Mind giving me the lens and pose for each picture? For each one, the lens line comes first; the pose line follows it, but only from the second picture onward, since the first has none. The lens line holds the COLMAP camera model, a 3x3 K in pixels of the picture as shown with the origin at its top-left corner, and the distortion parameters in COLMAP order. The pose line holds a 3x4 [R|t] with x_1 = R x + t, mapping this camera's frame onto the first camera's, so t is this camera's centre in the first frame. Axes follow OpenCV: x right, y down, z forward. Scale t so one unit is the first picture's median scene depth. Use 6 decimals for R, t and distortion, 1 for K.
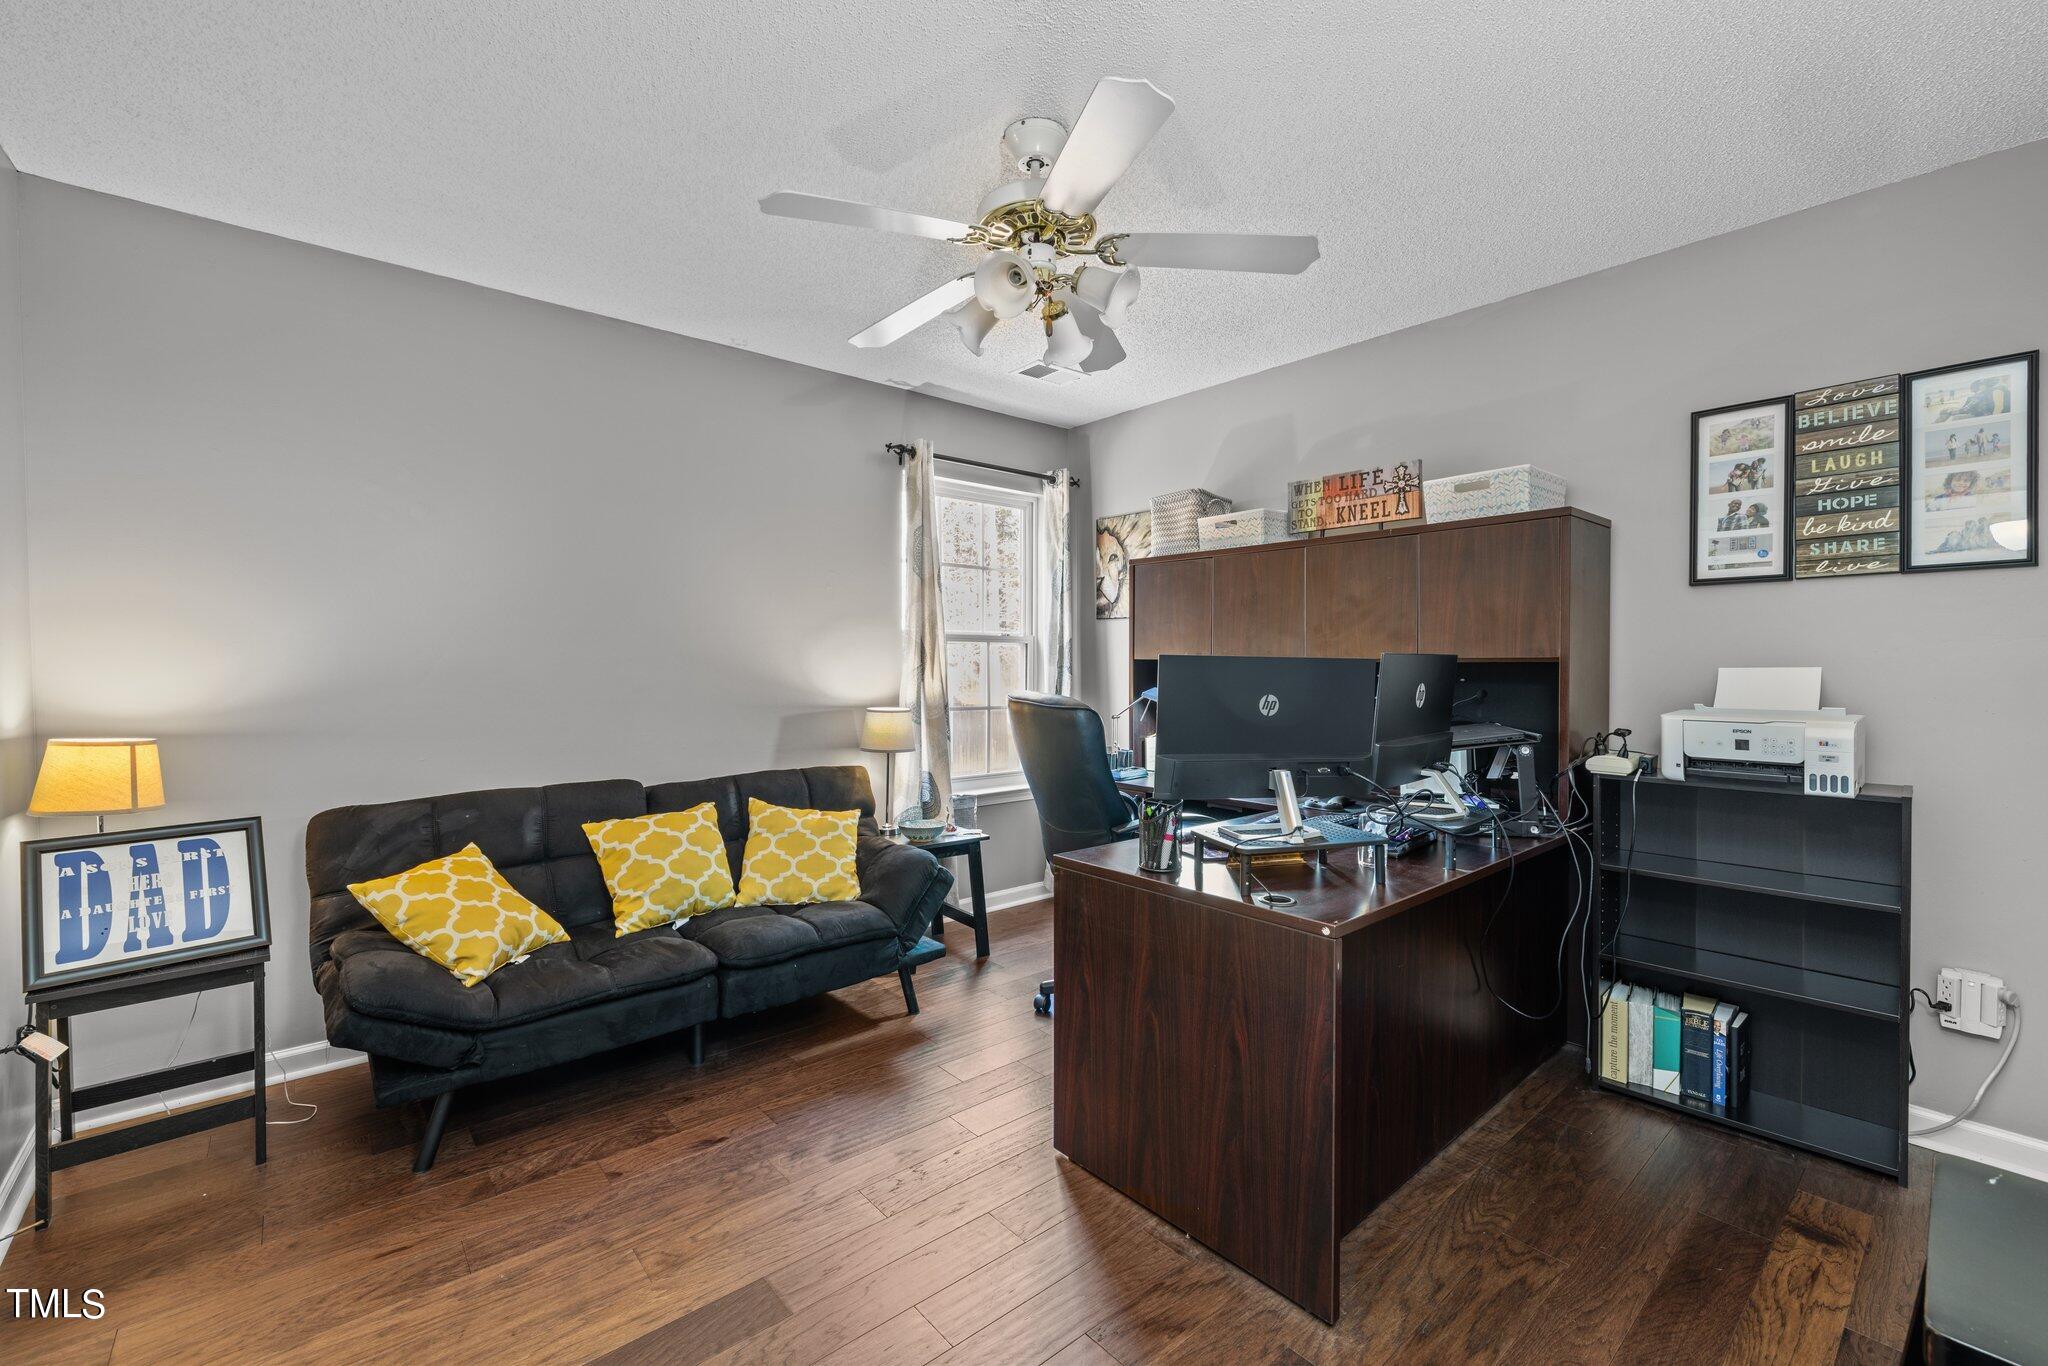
lens RADIAL K [[861.2, 0, 1021.2], [0, 861.2, 682.0], [0, 0, 1]] dist [0.002453, 0.000585]
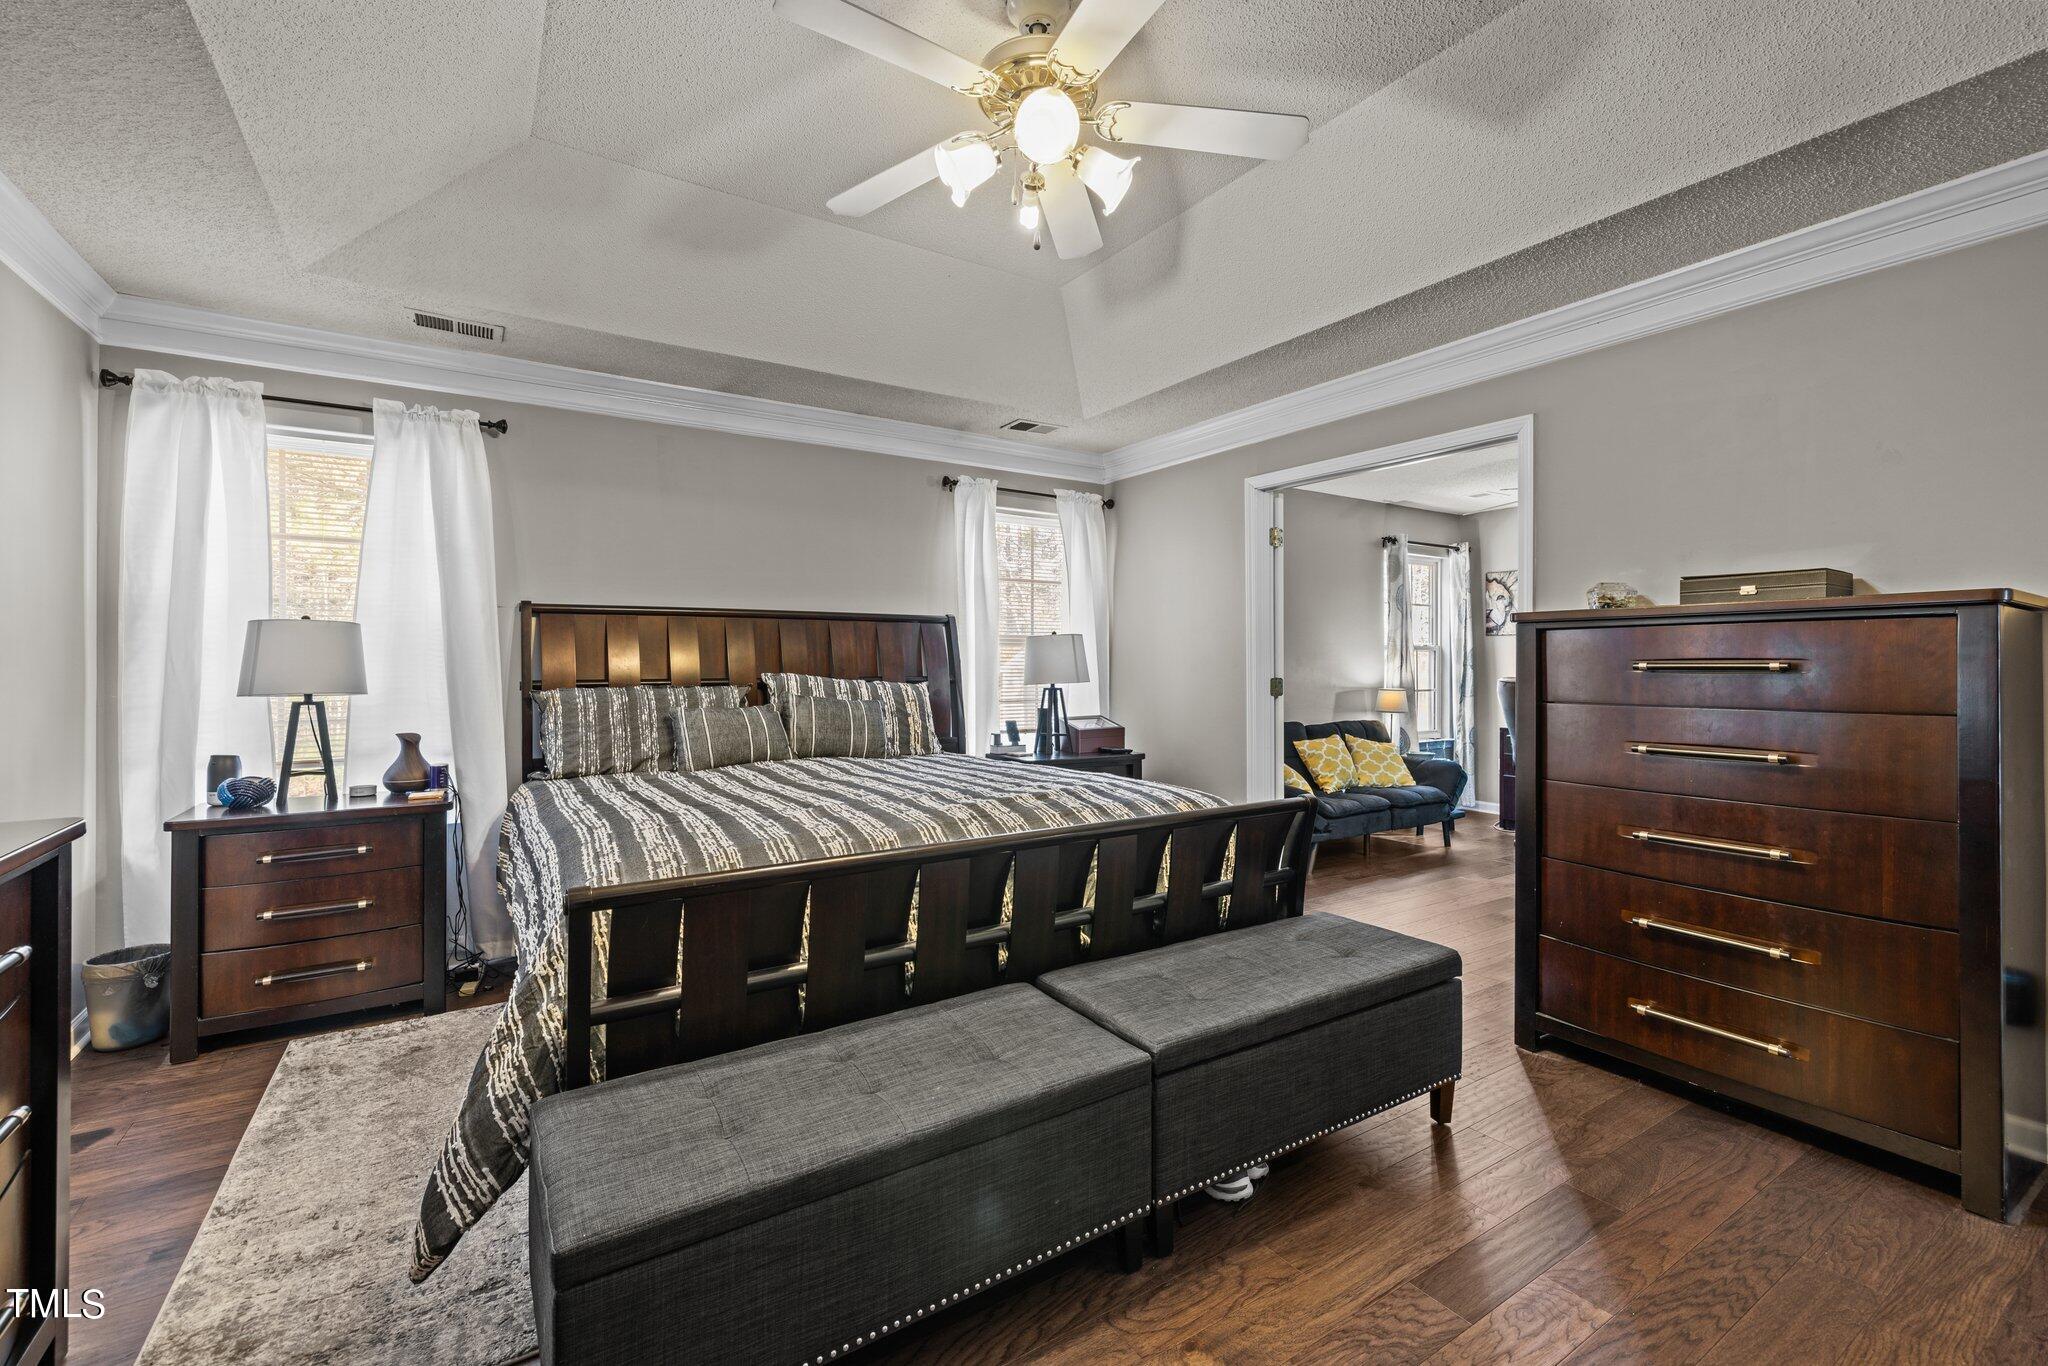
lens RADIAL K [[861.2, 0, 1025.0], [0, 861.2, 672.3], [0, 0, 1]] dist [0.002453, 0.000585]
pose [[0.992248, 0.002972, -0.124238, -0.619657], [-0.004366, 0.999930, -0.010953, 0.019128], [0.124197, 0.011410, 0.992192, -0.768691]]
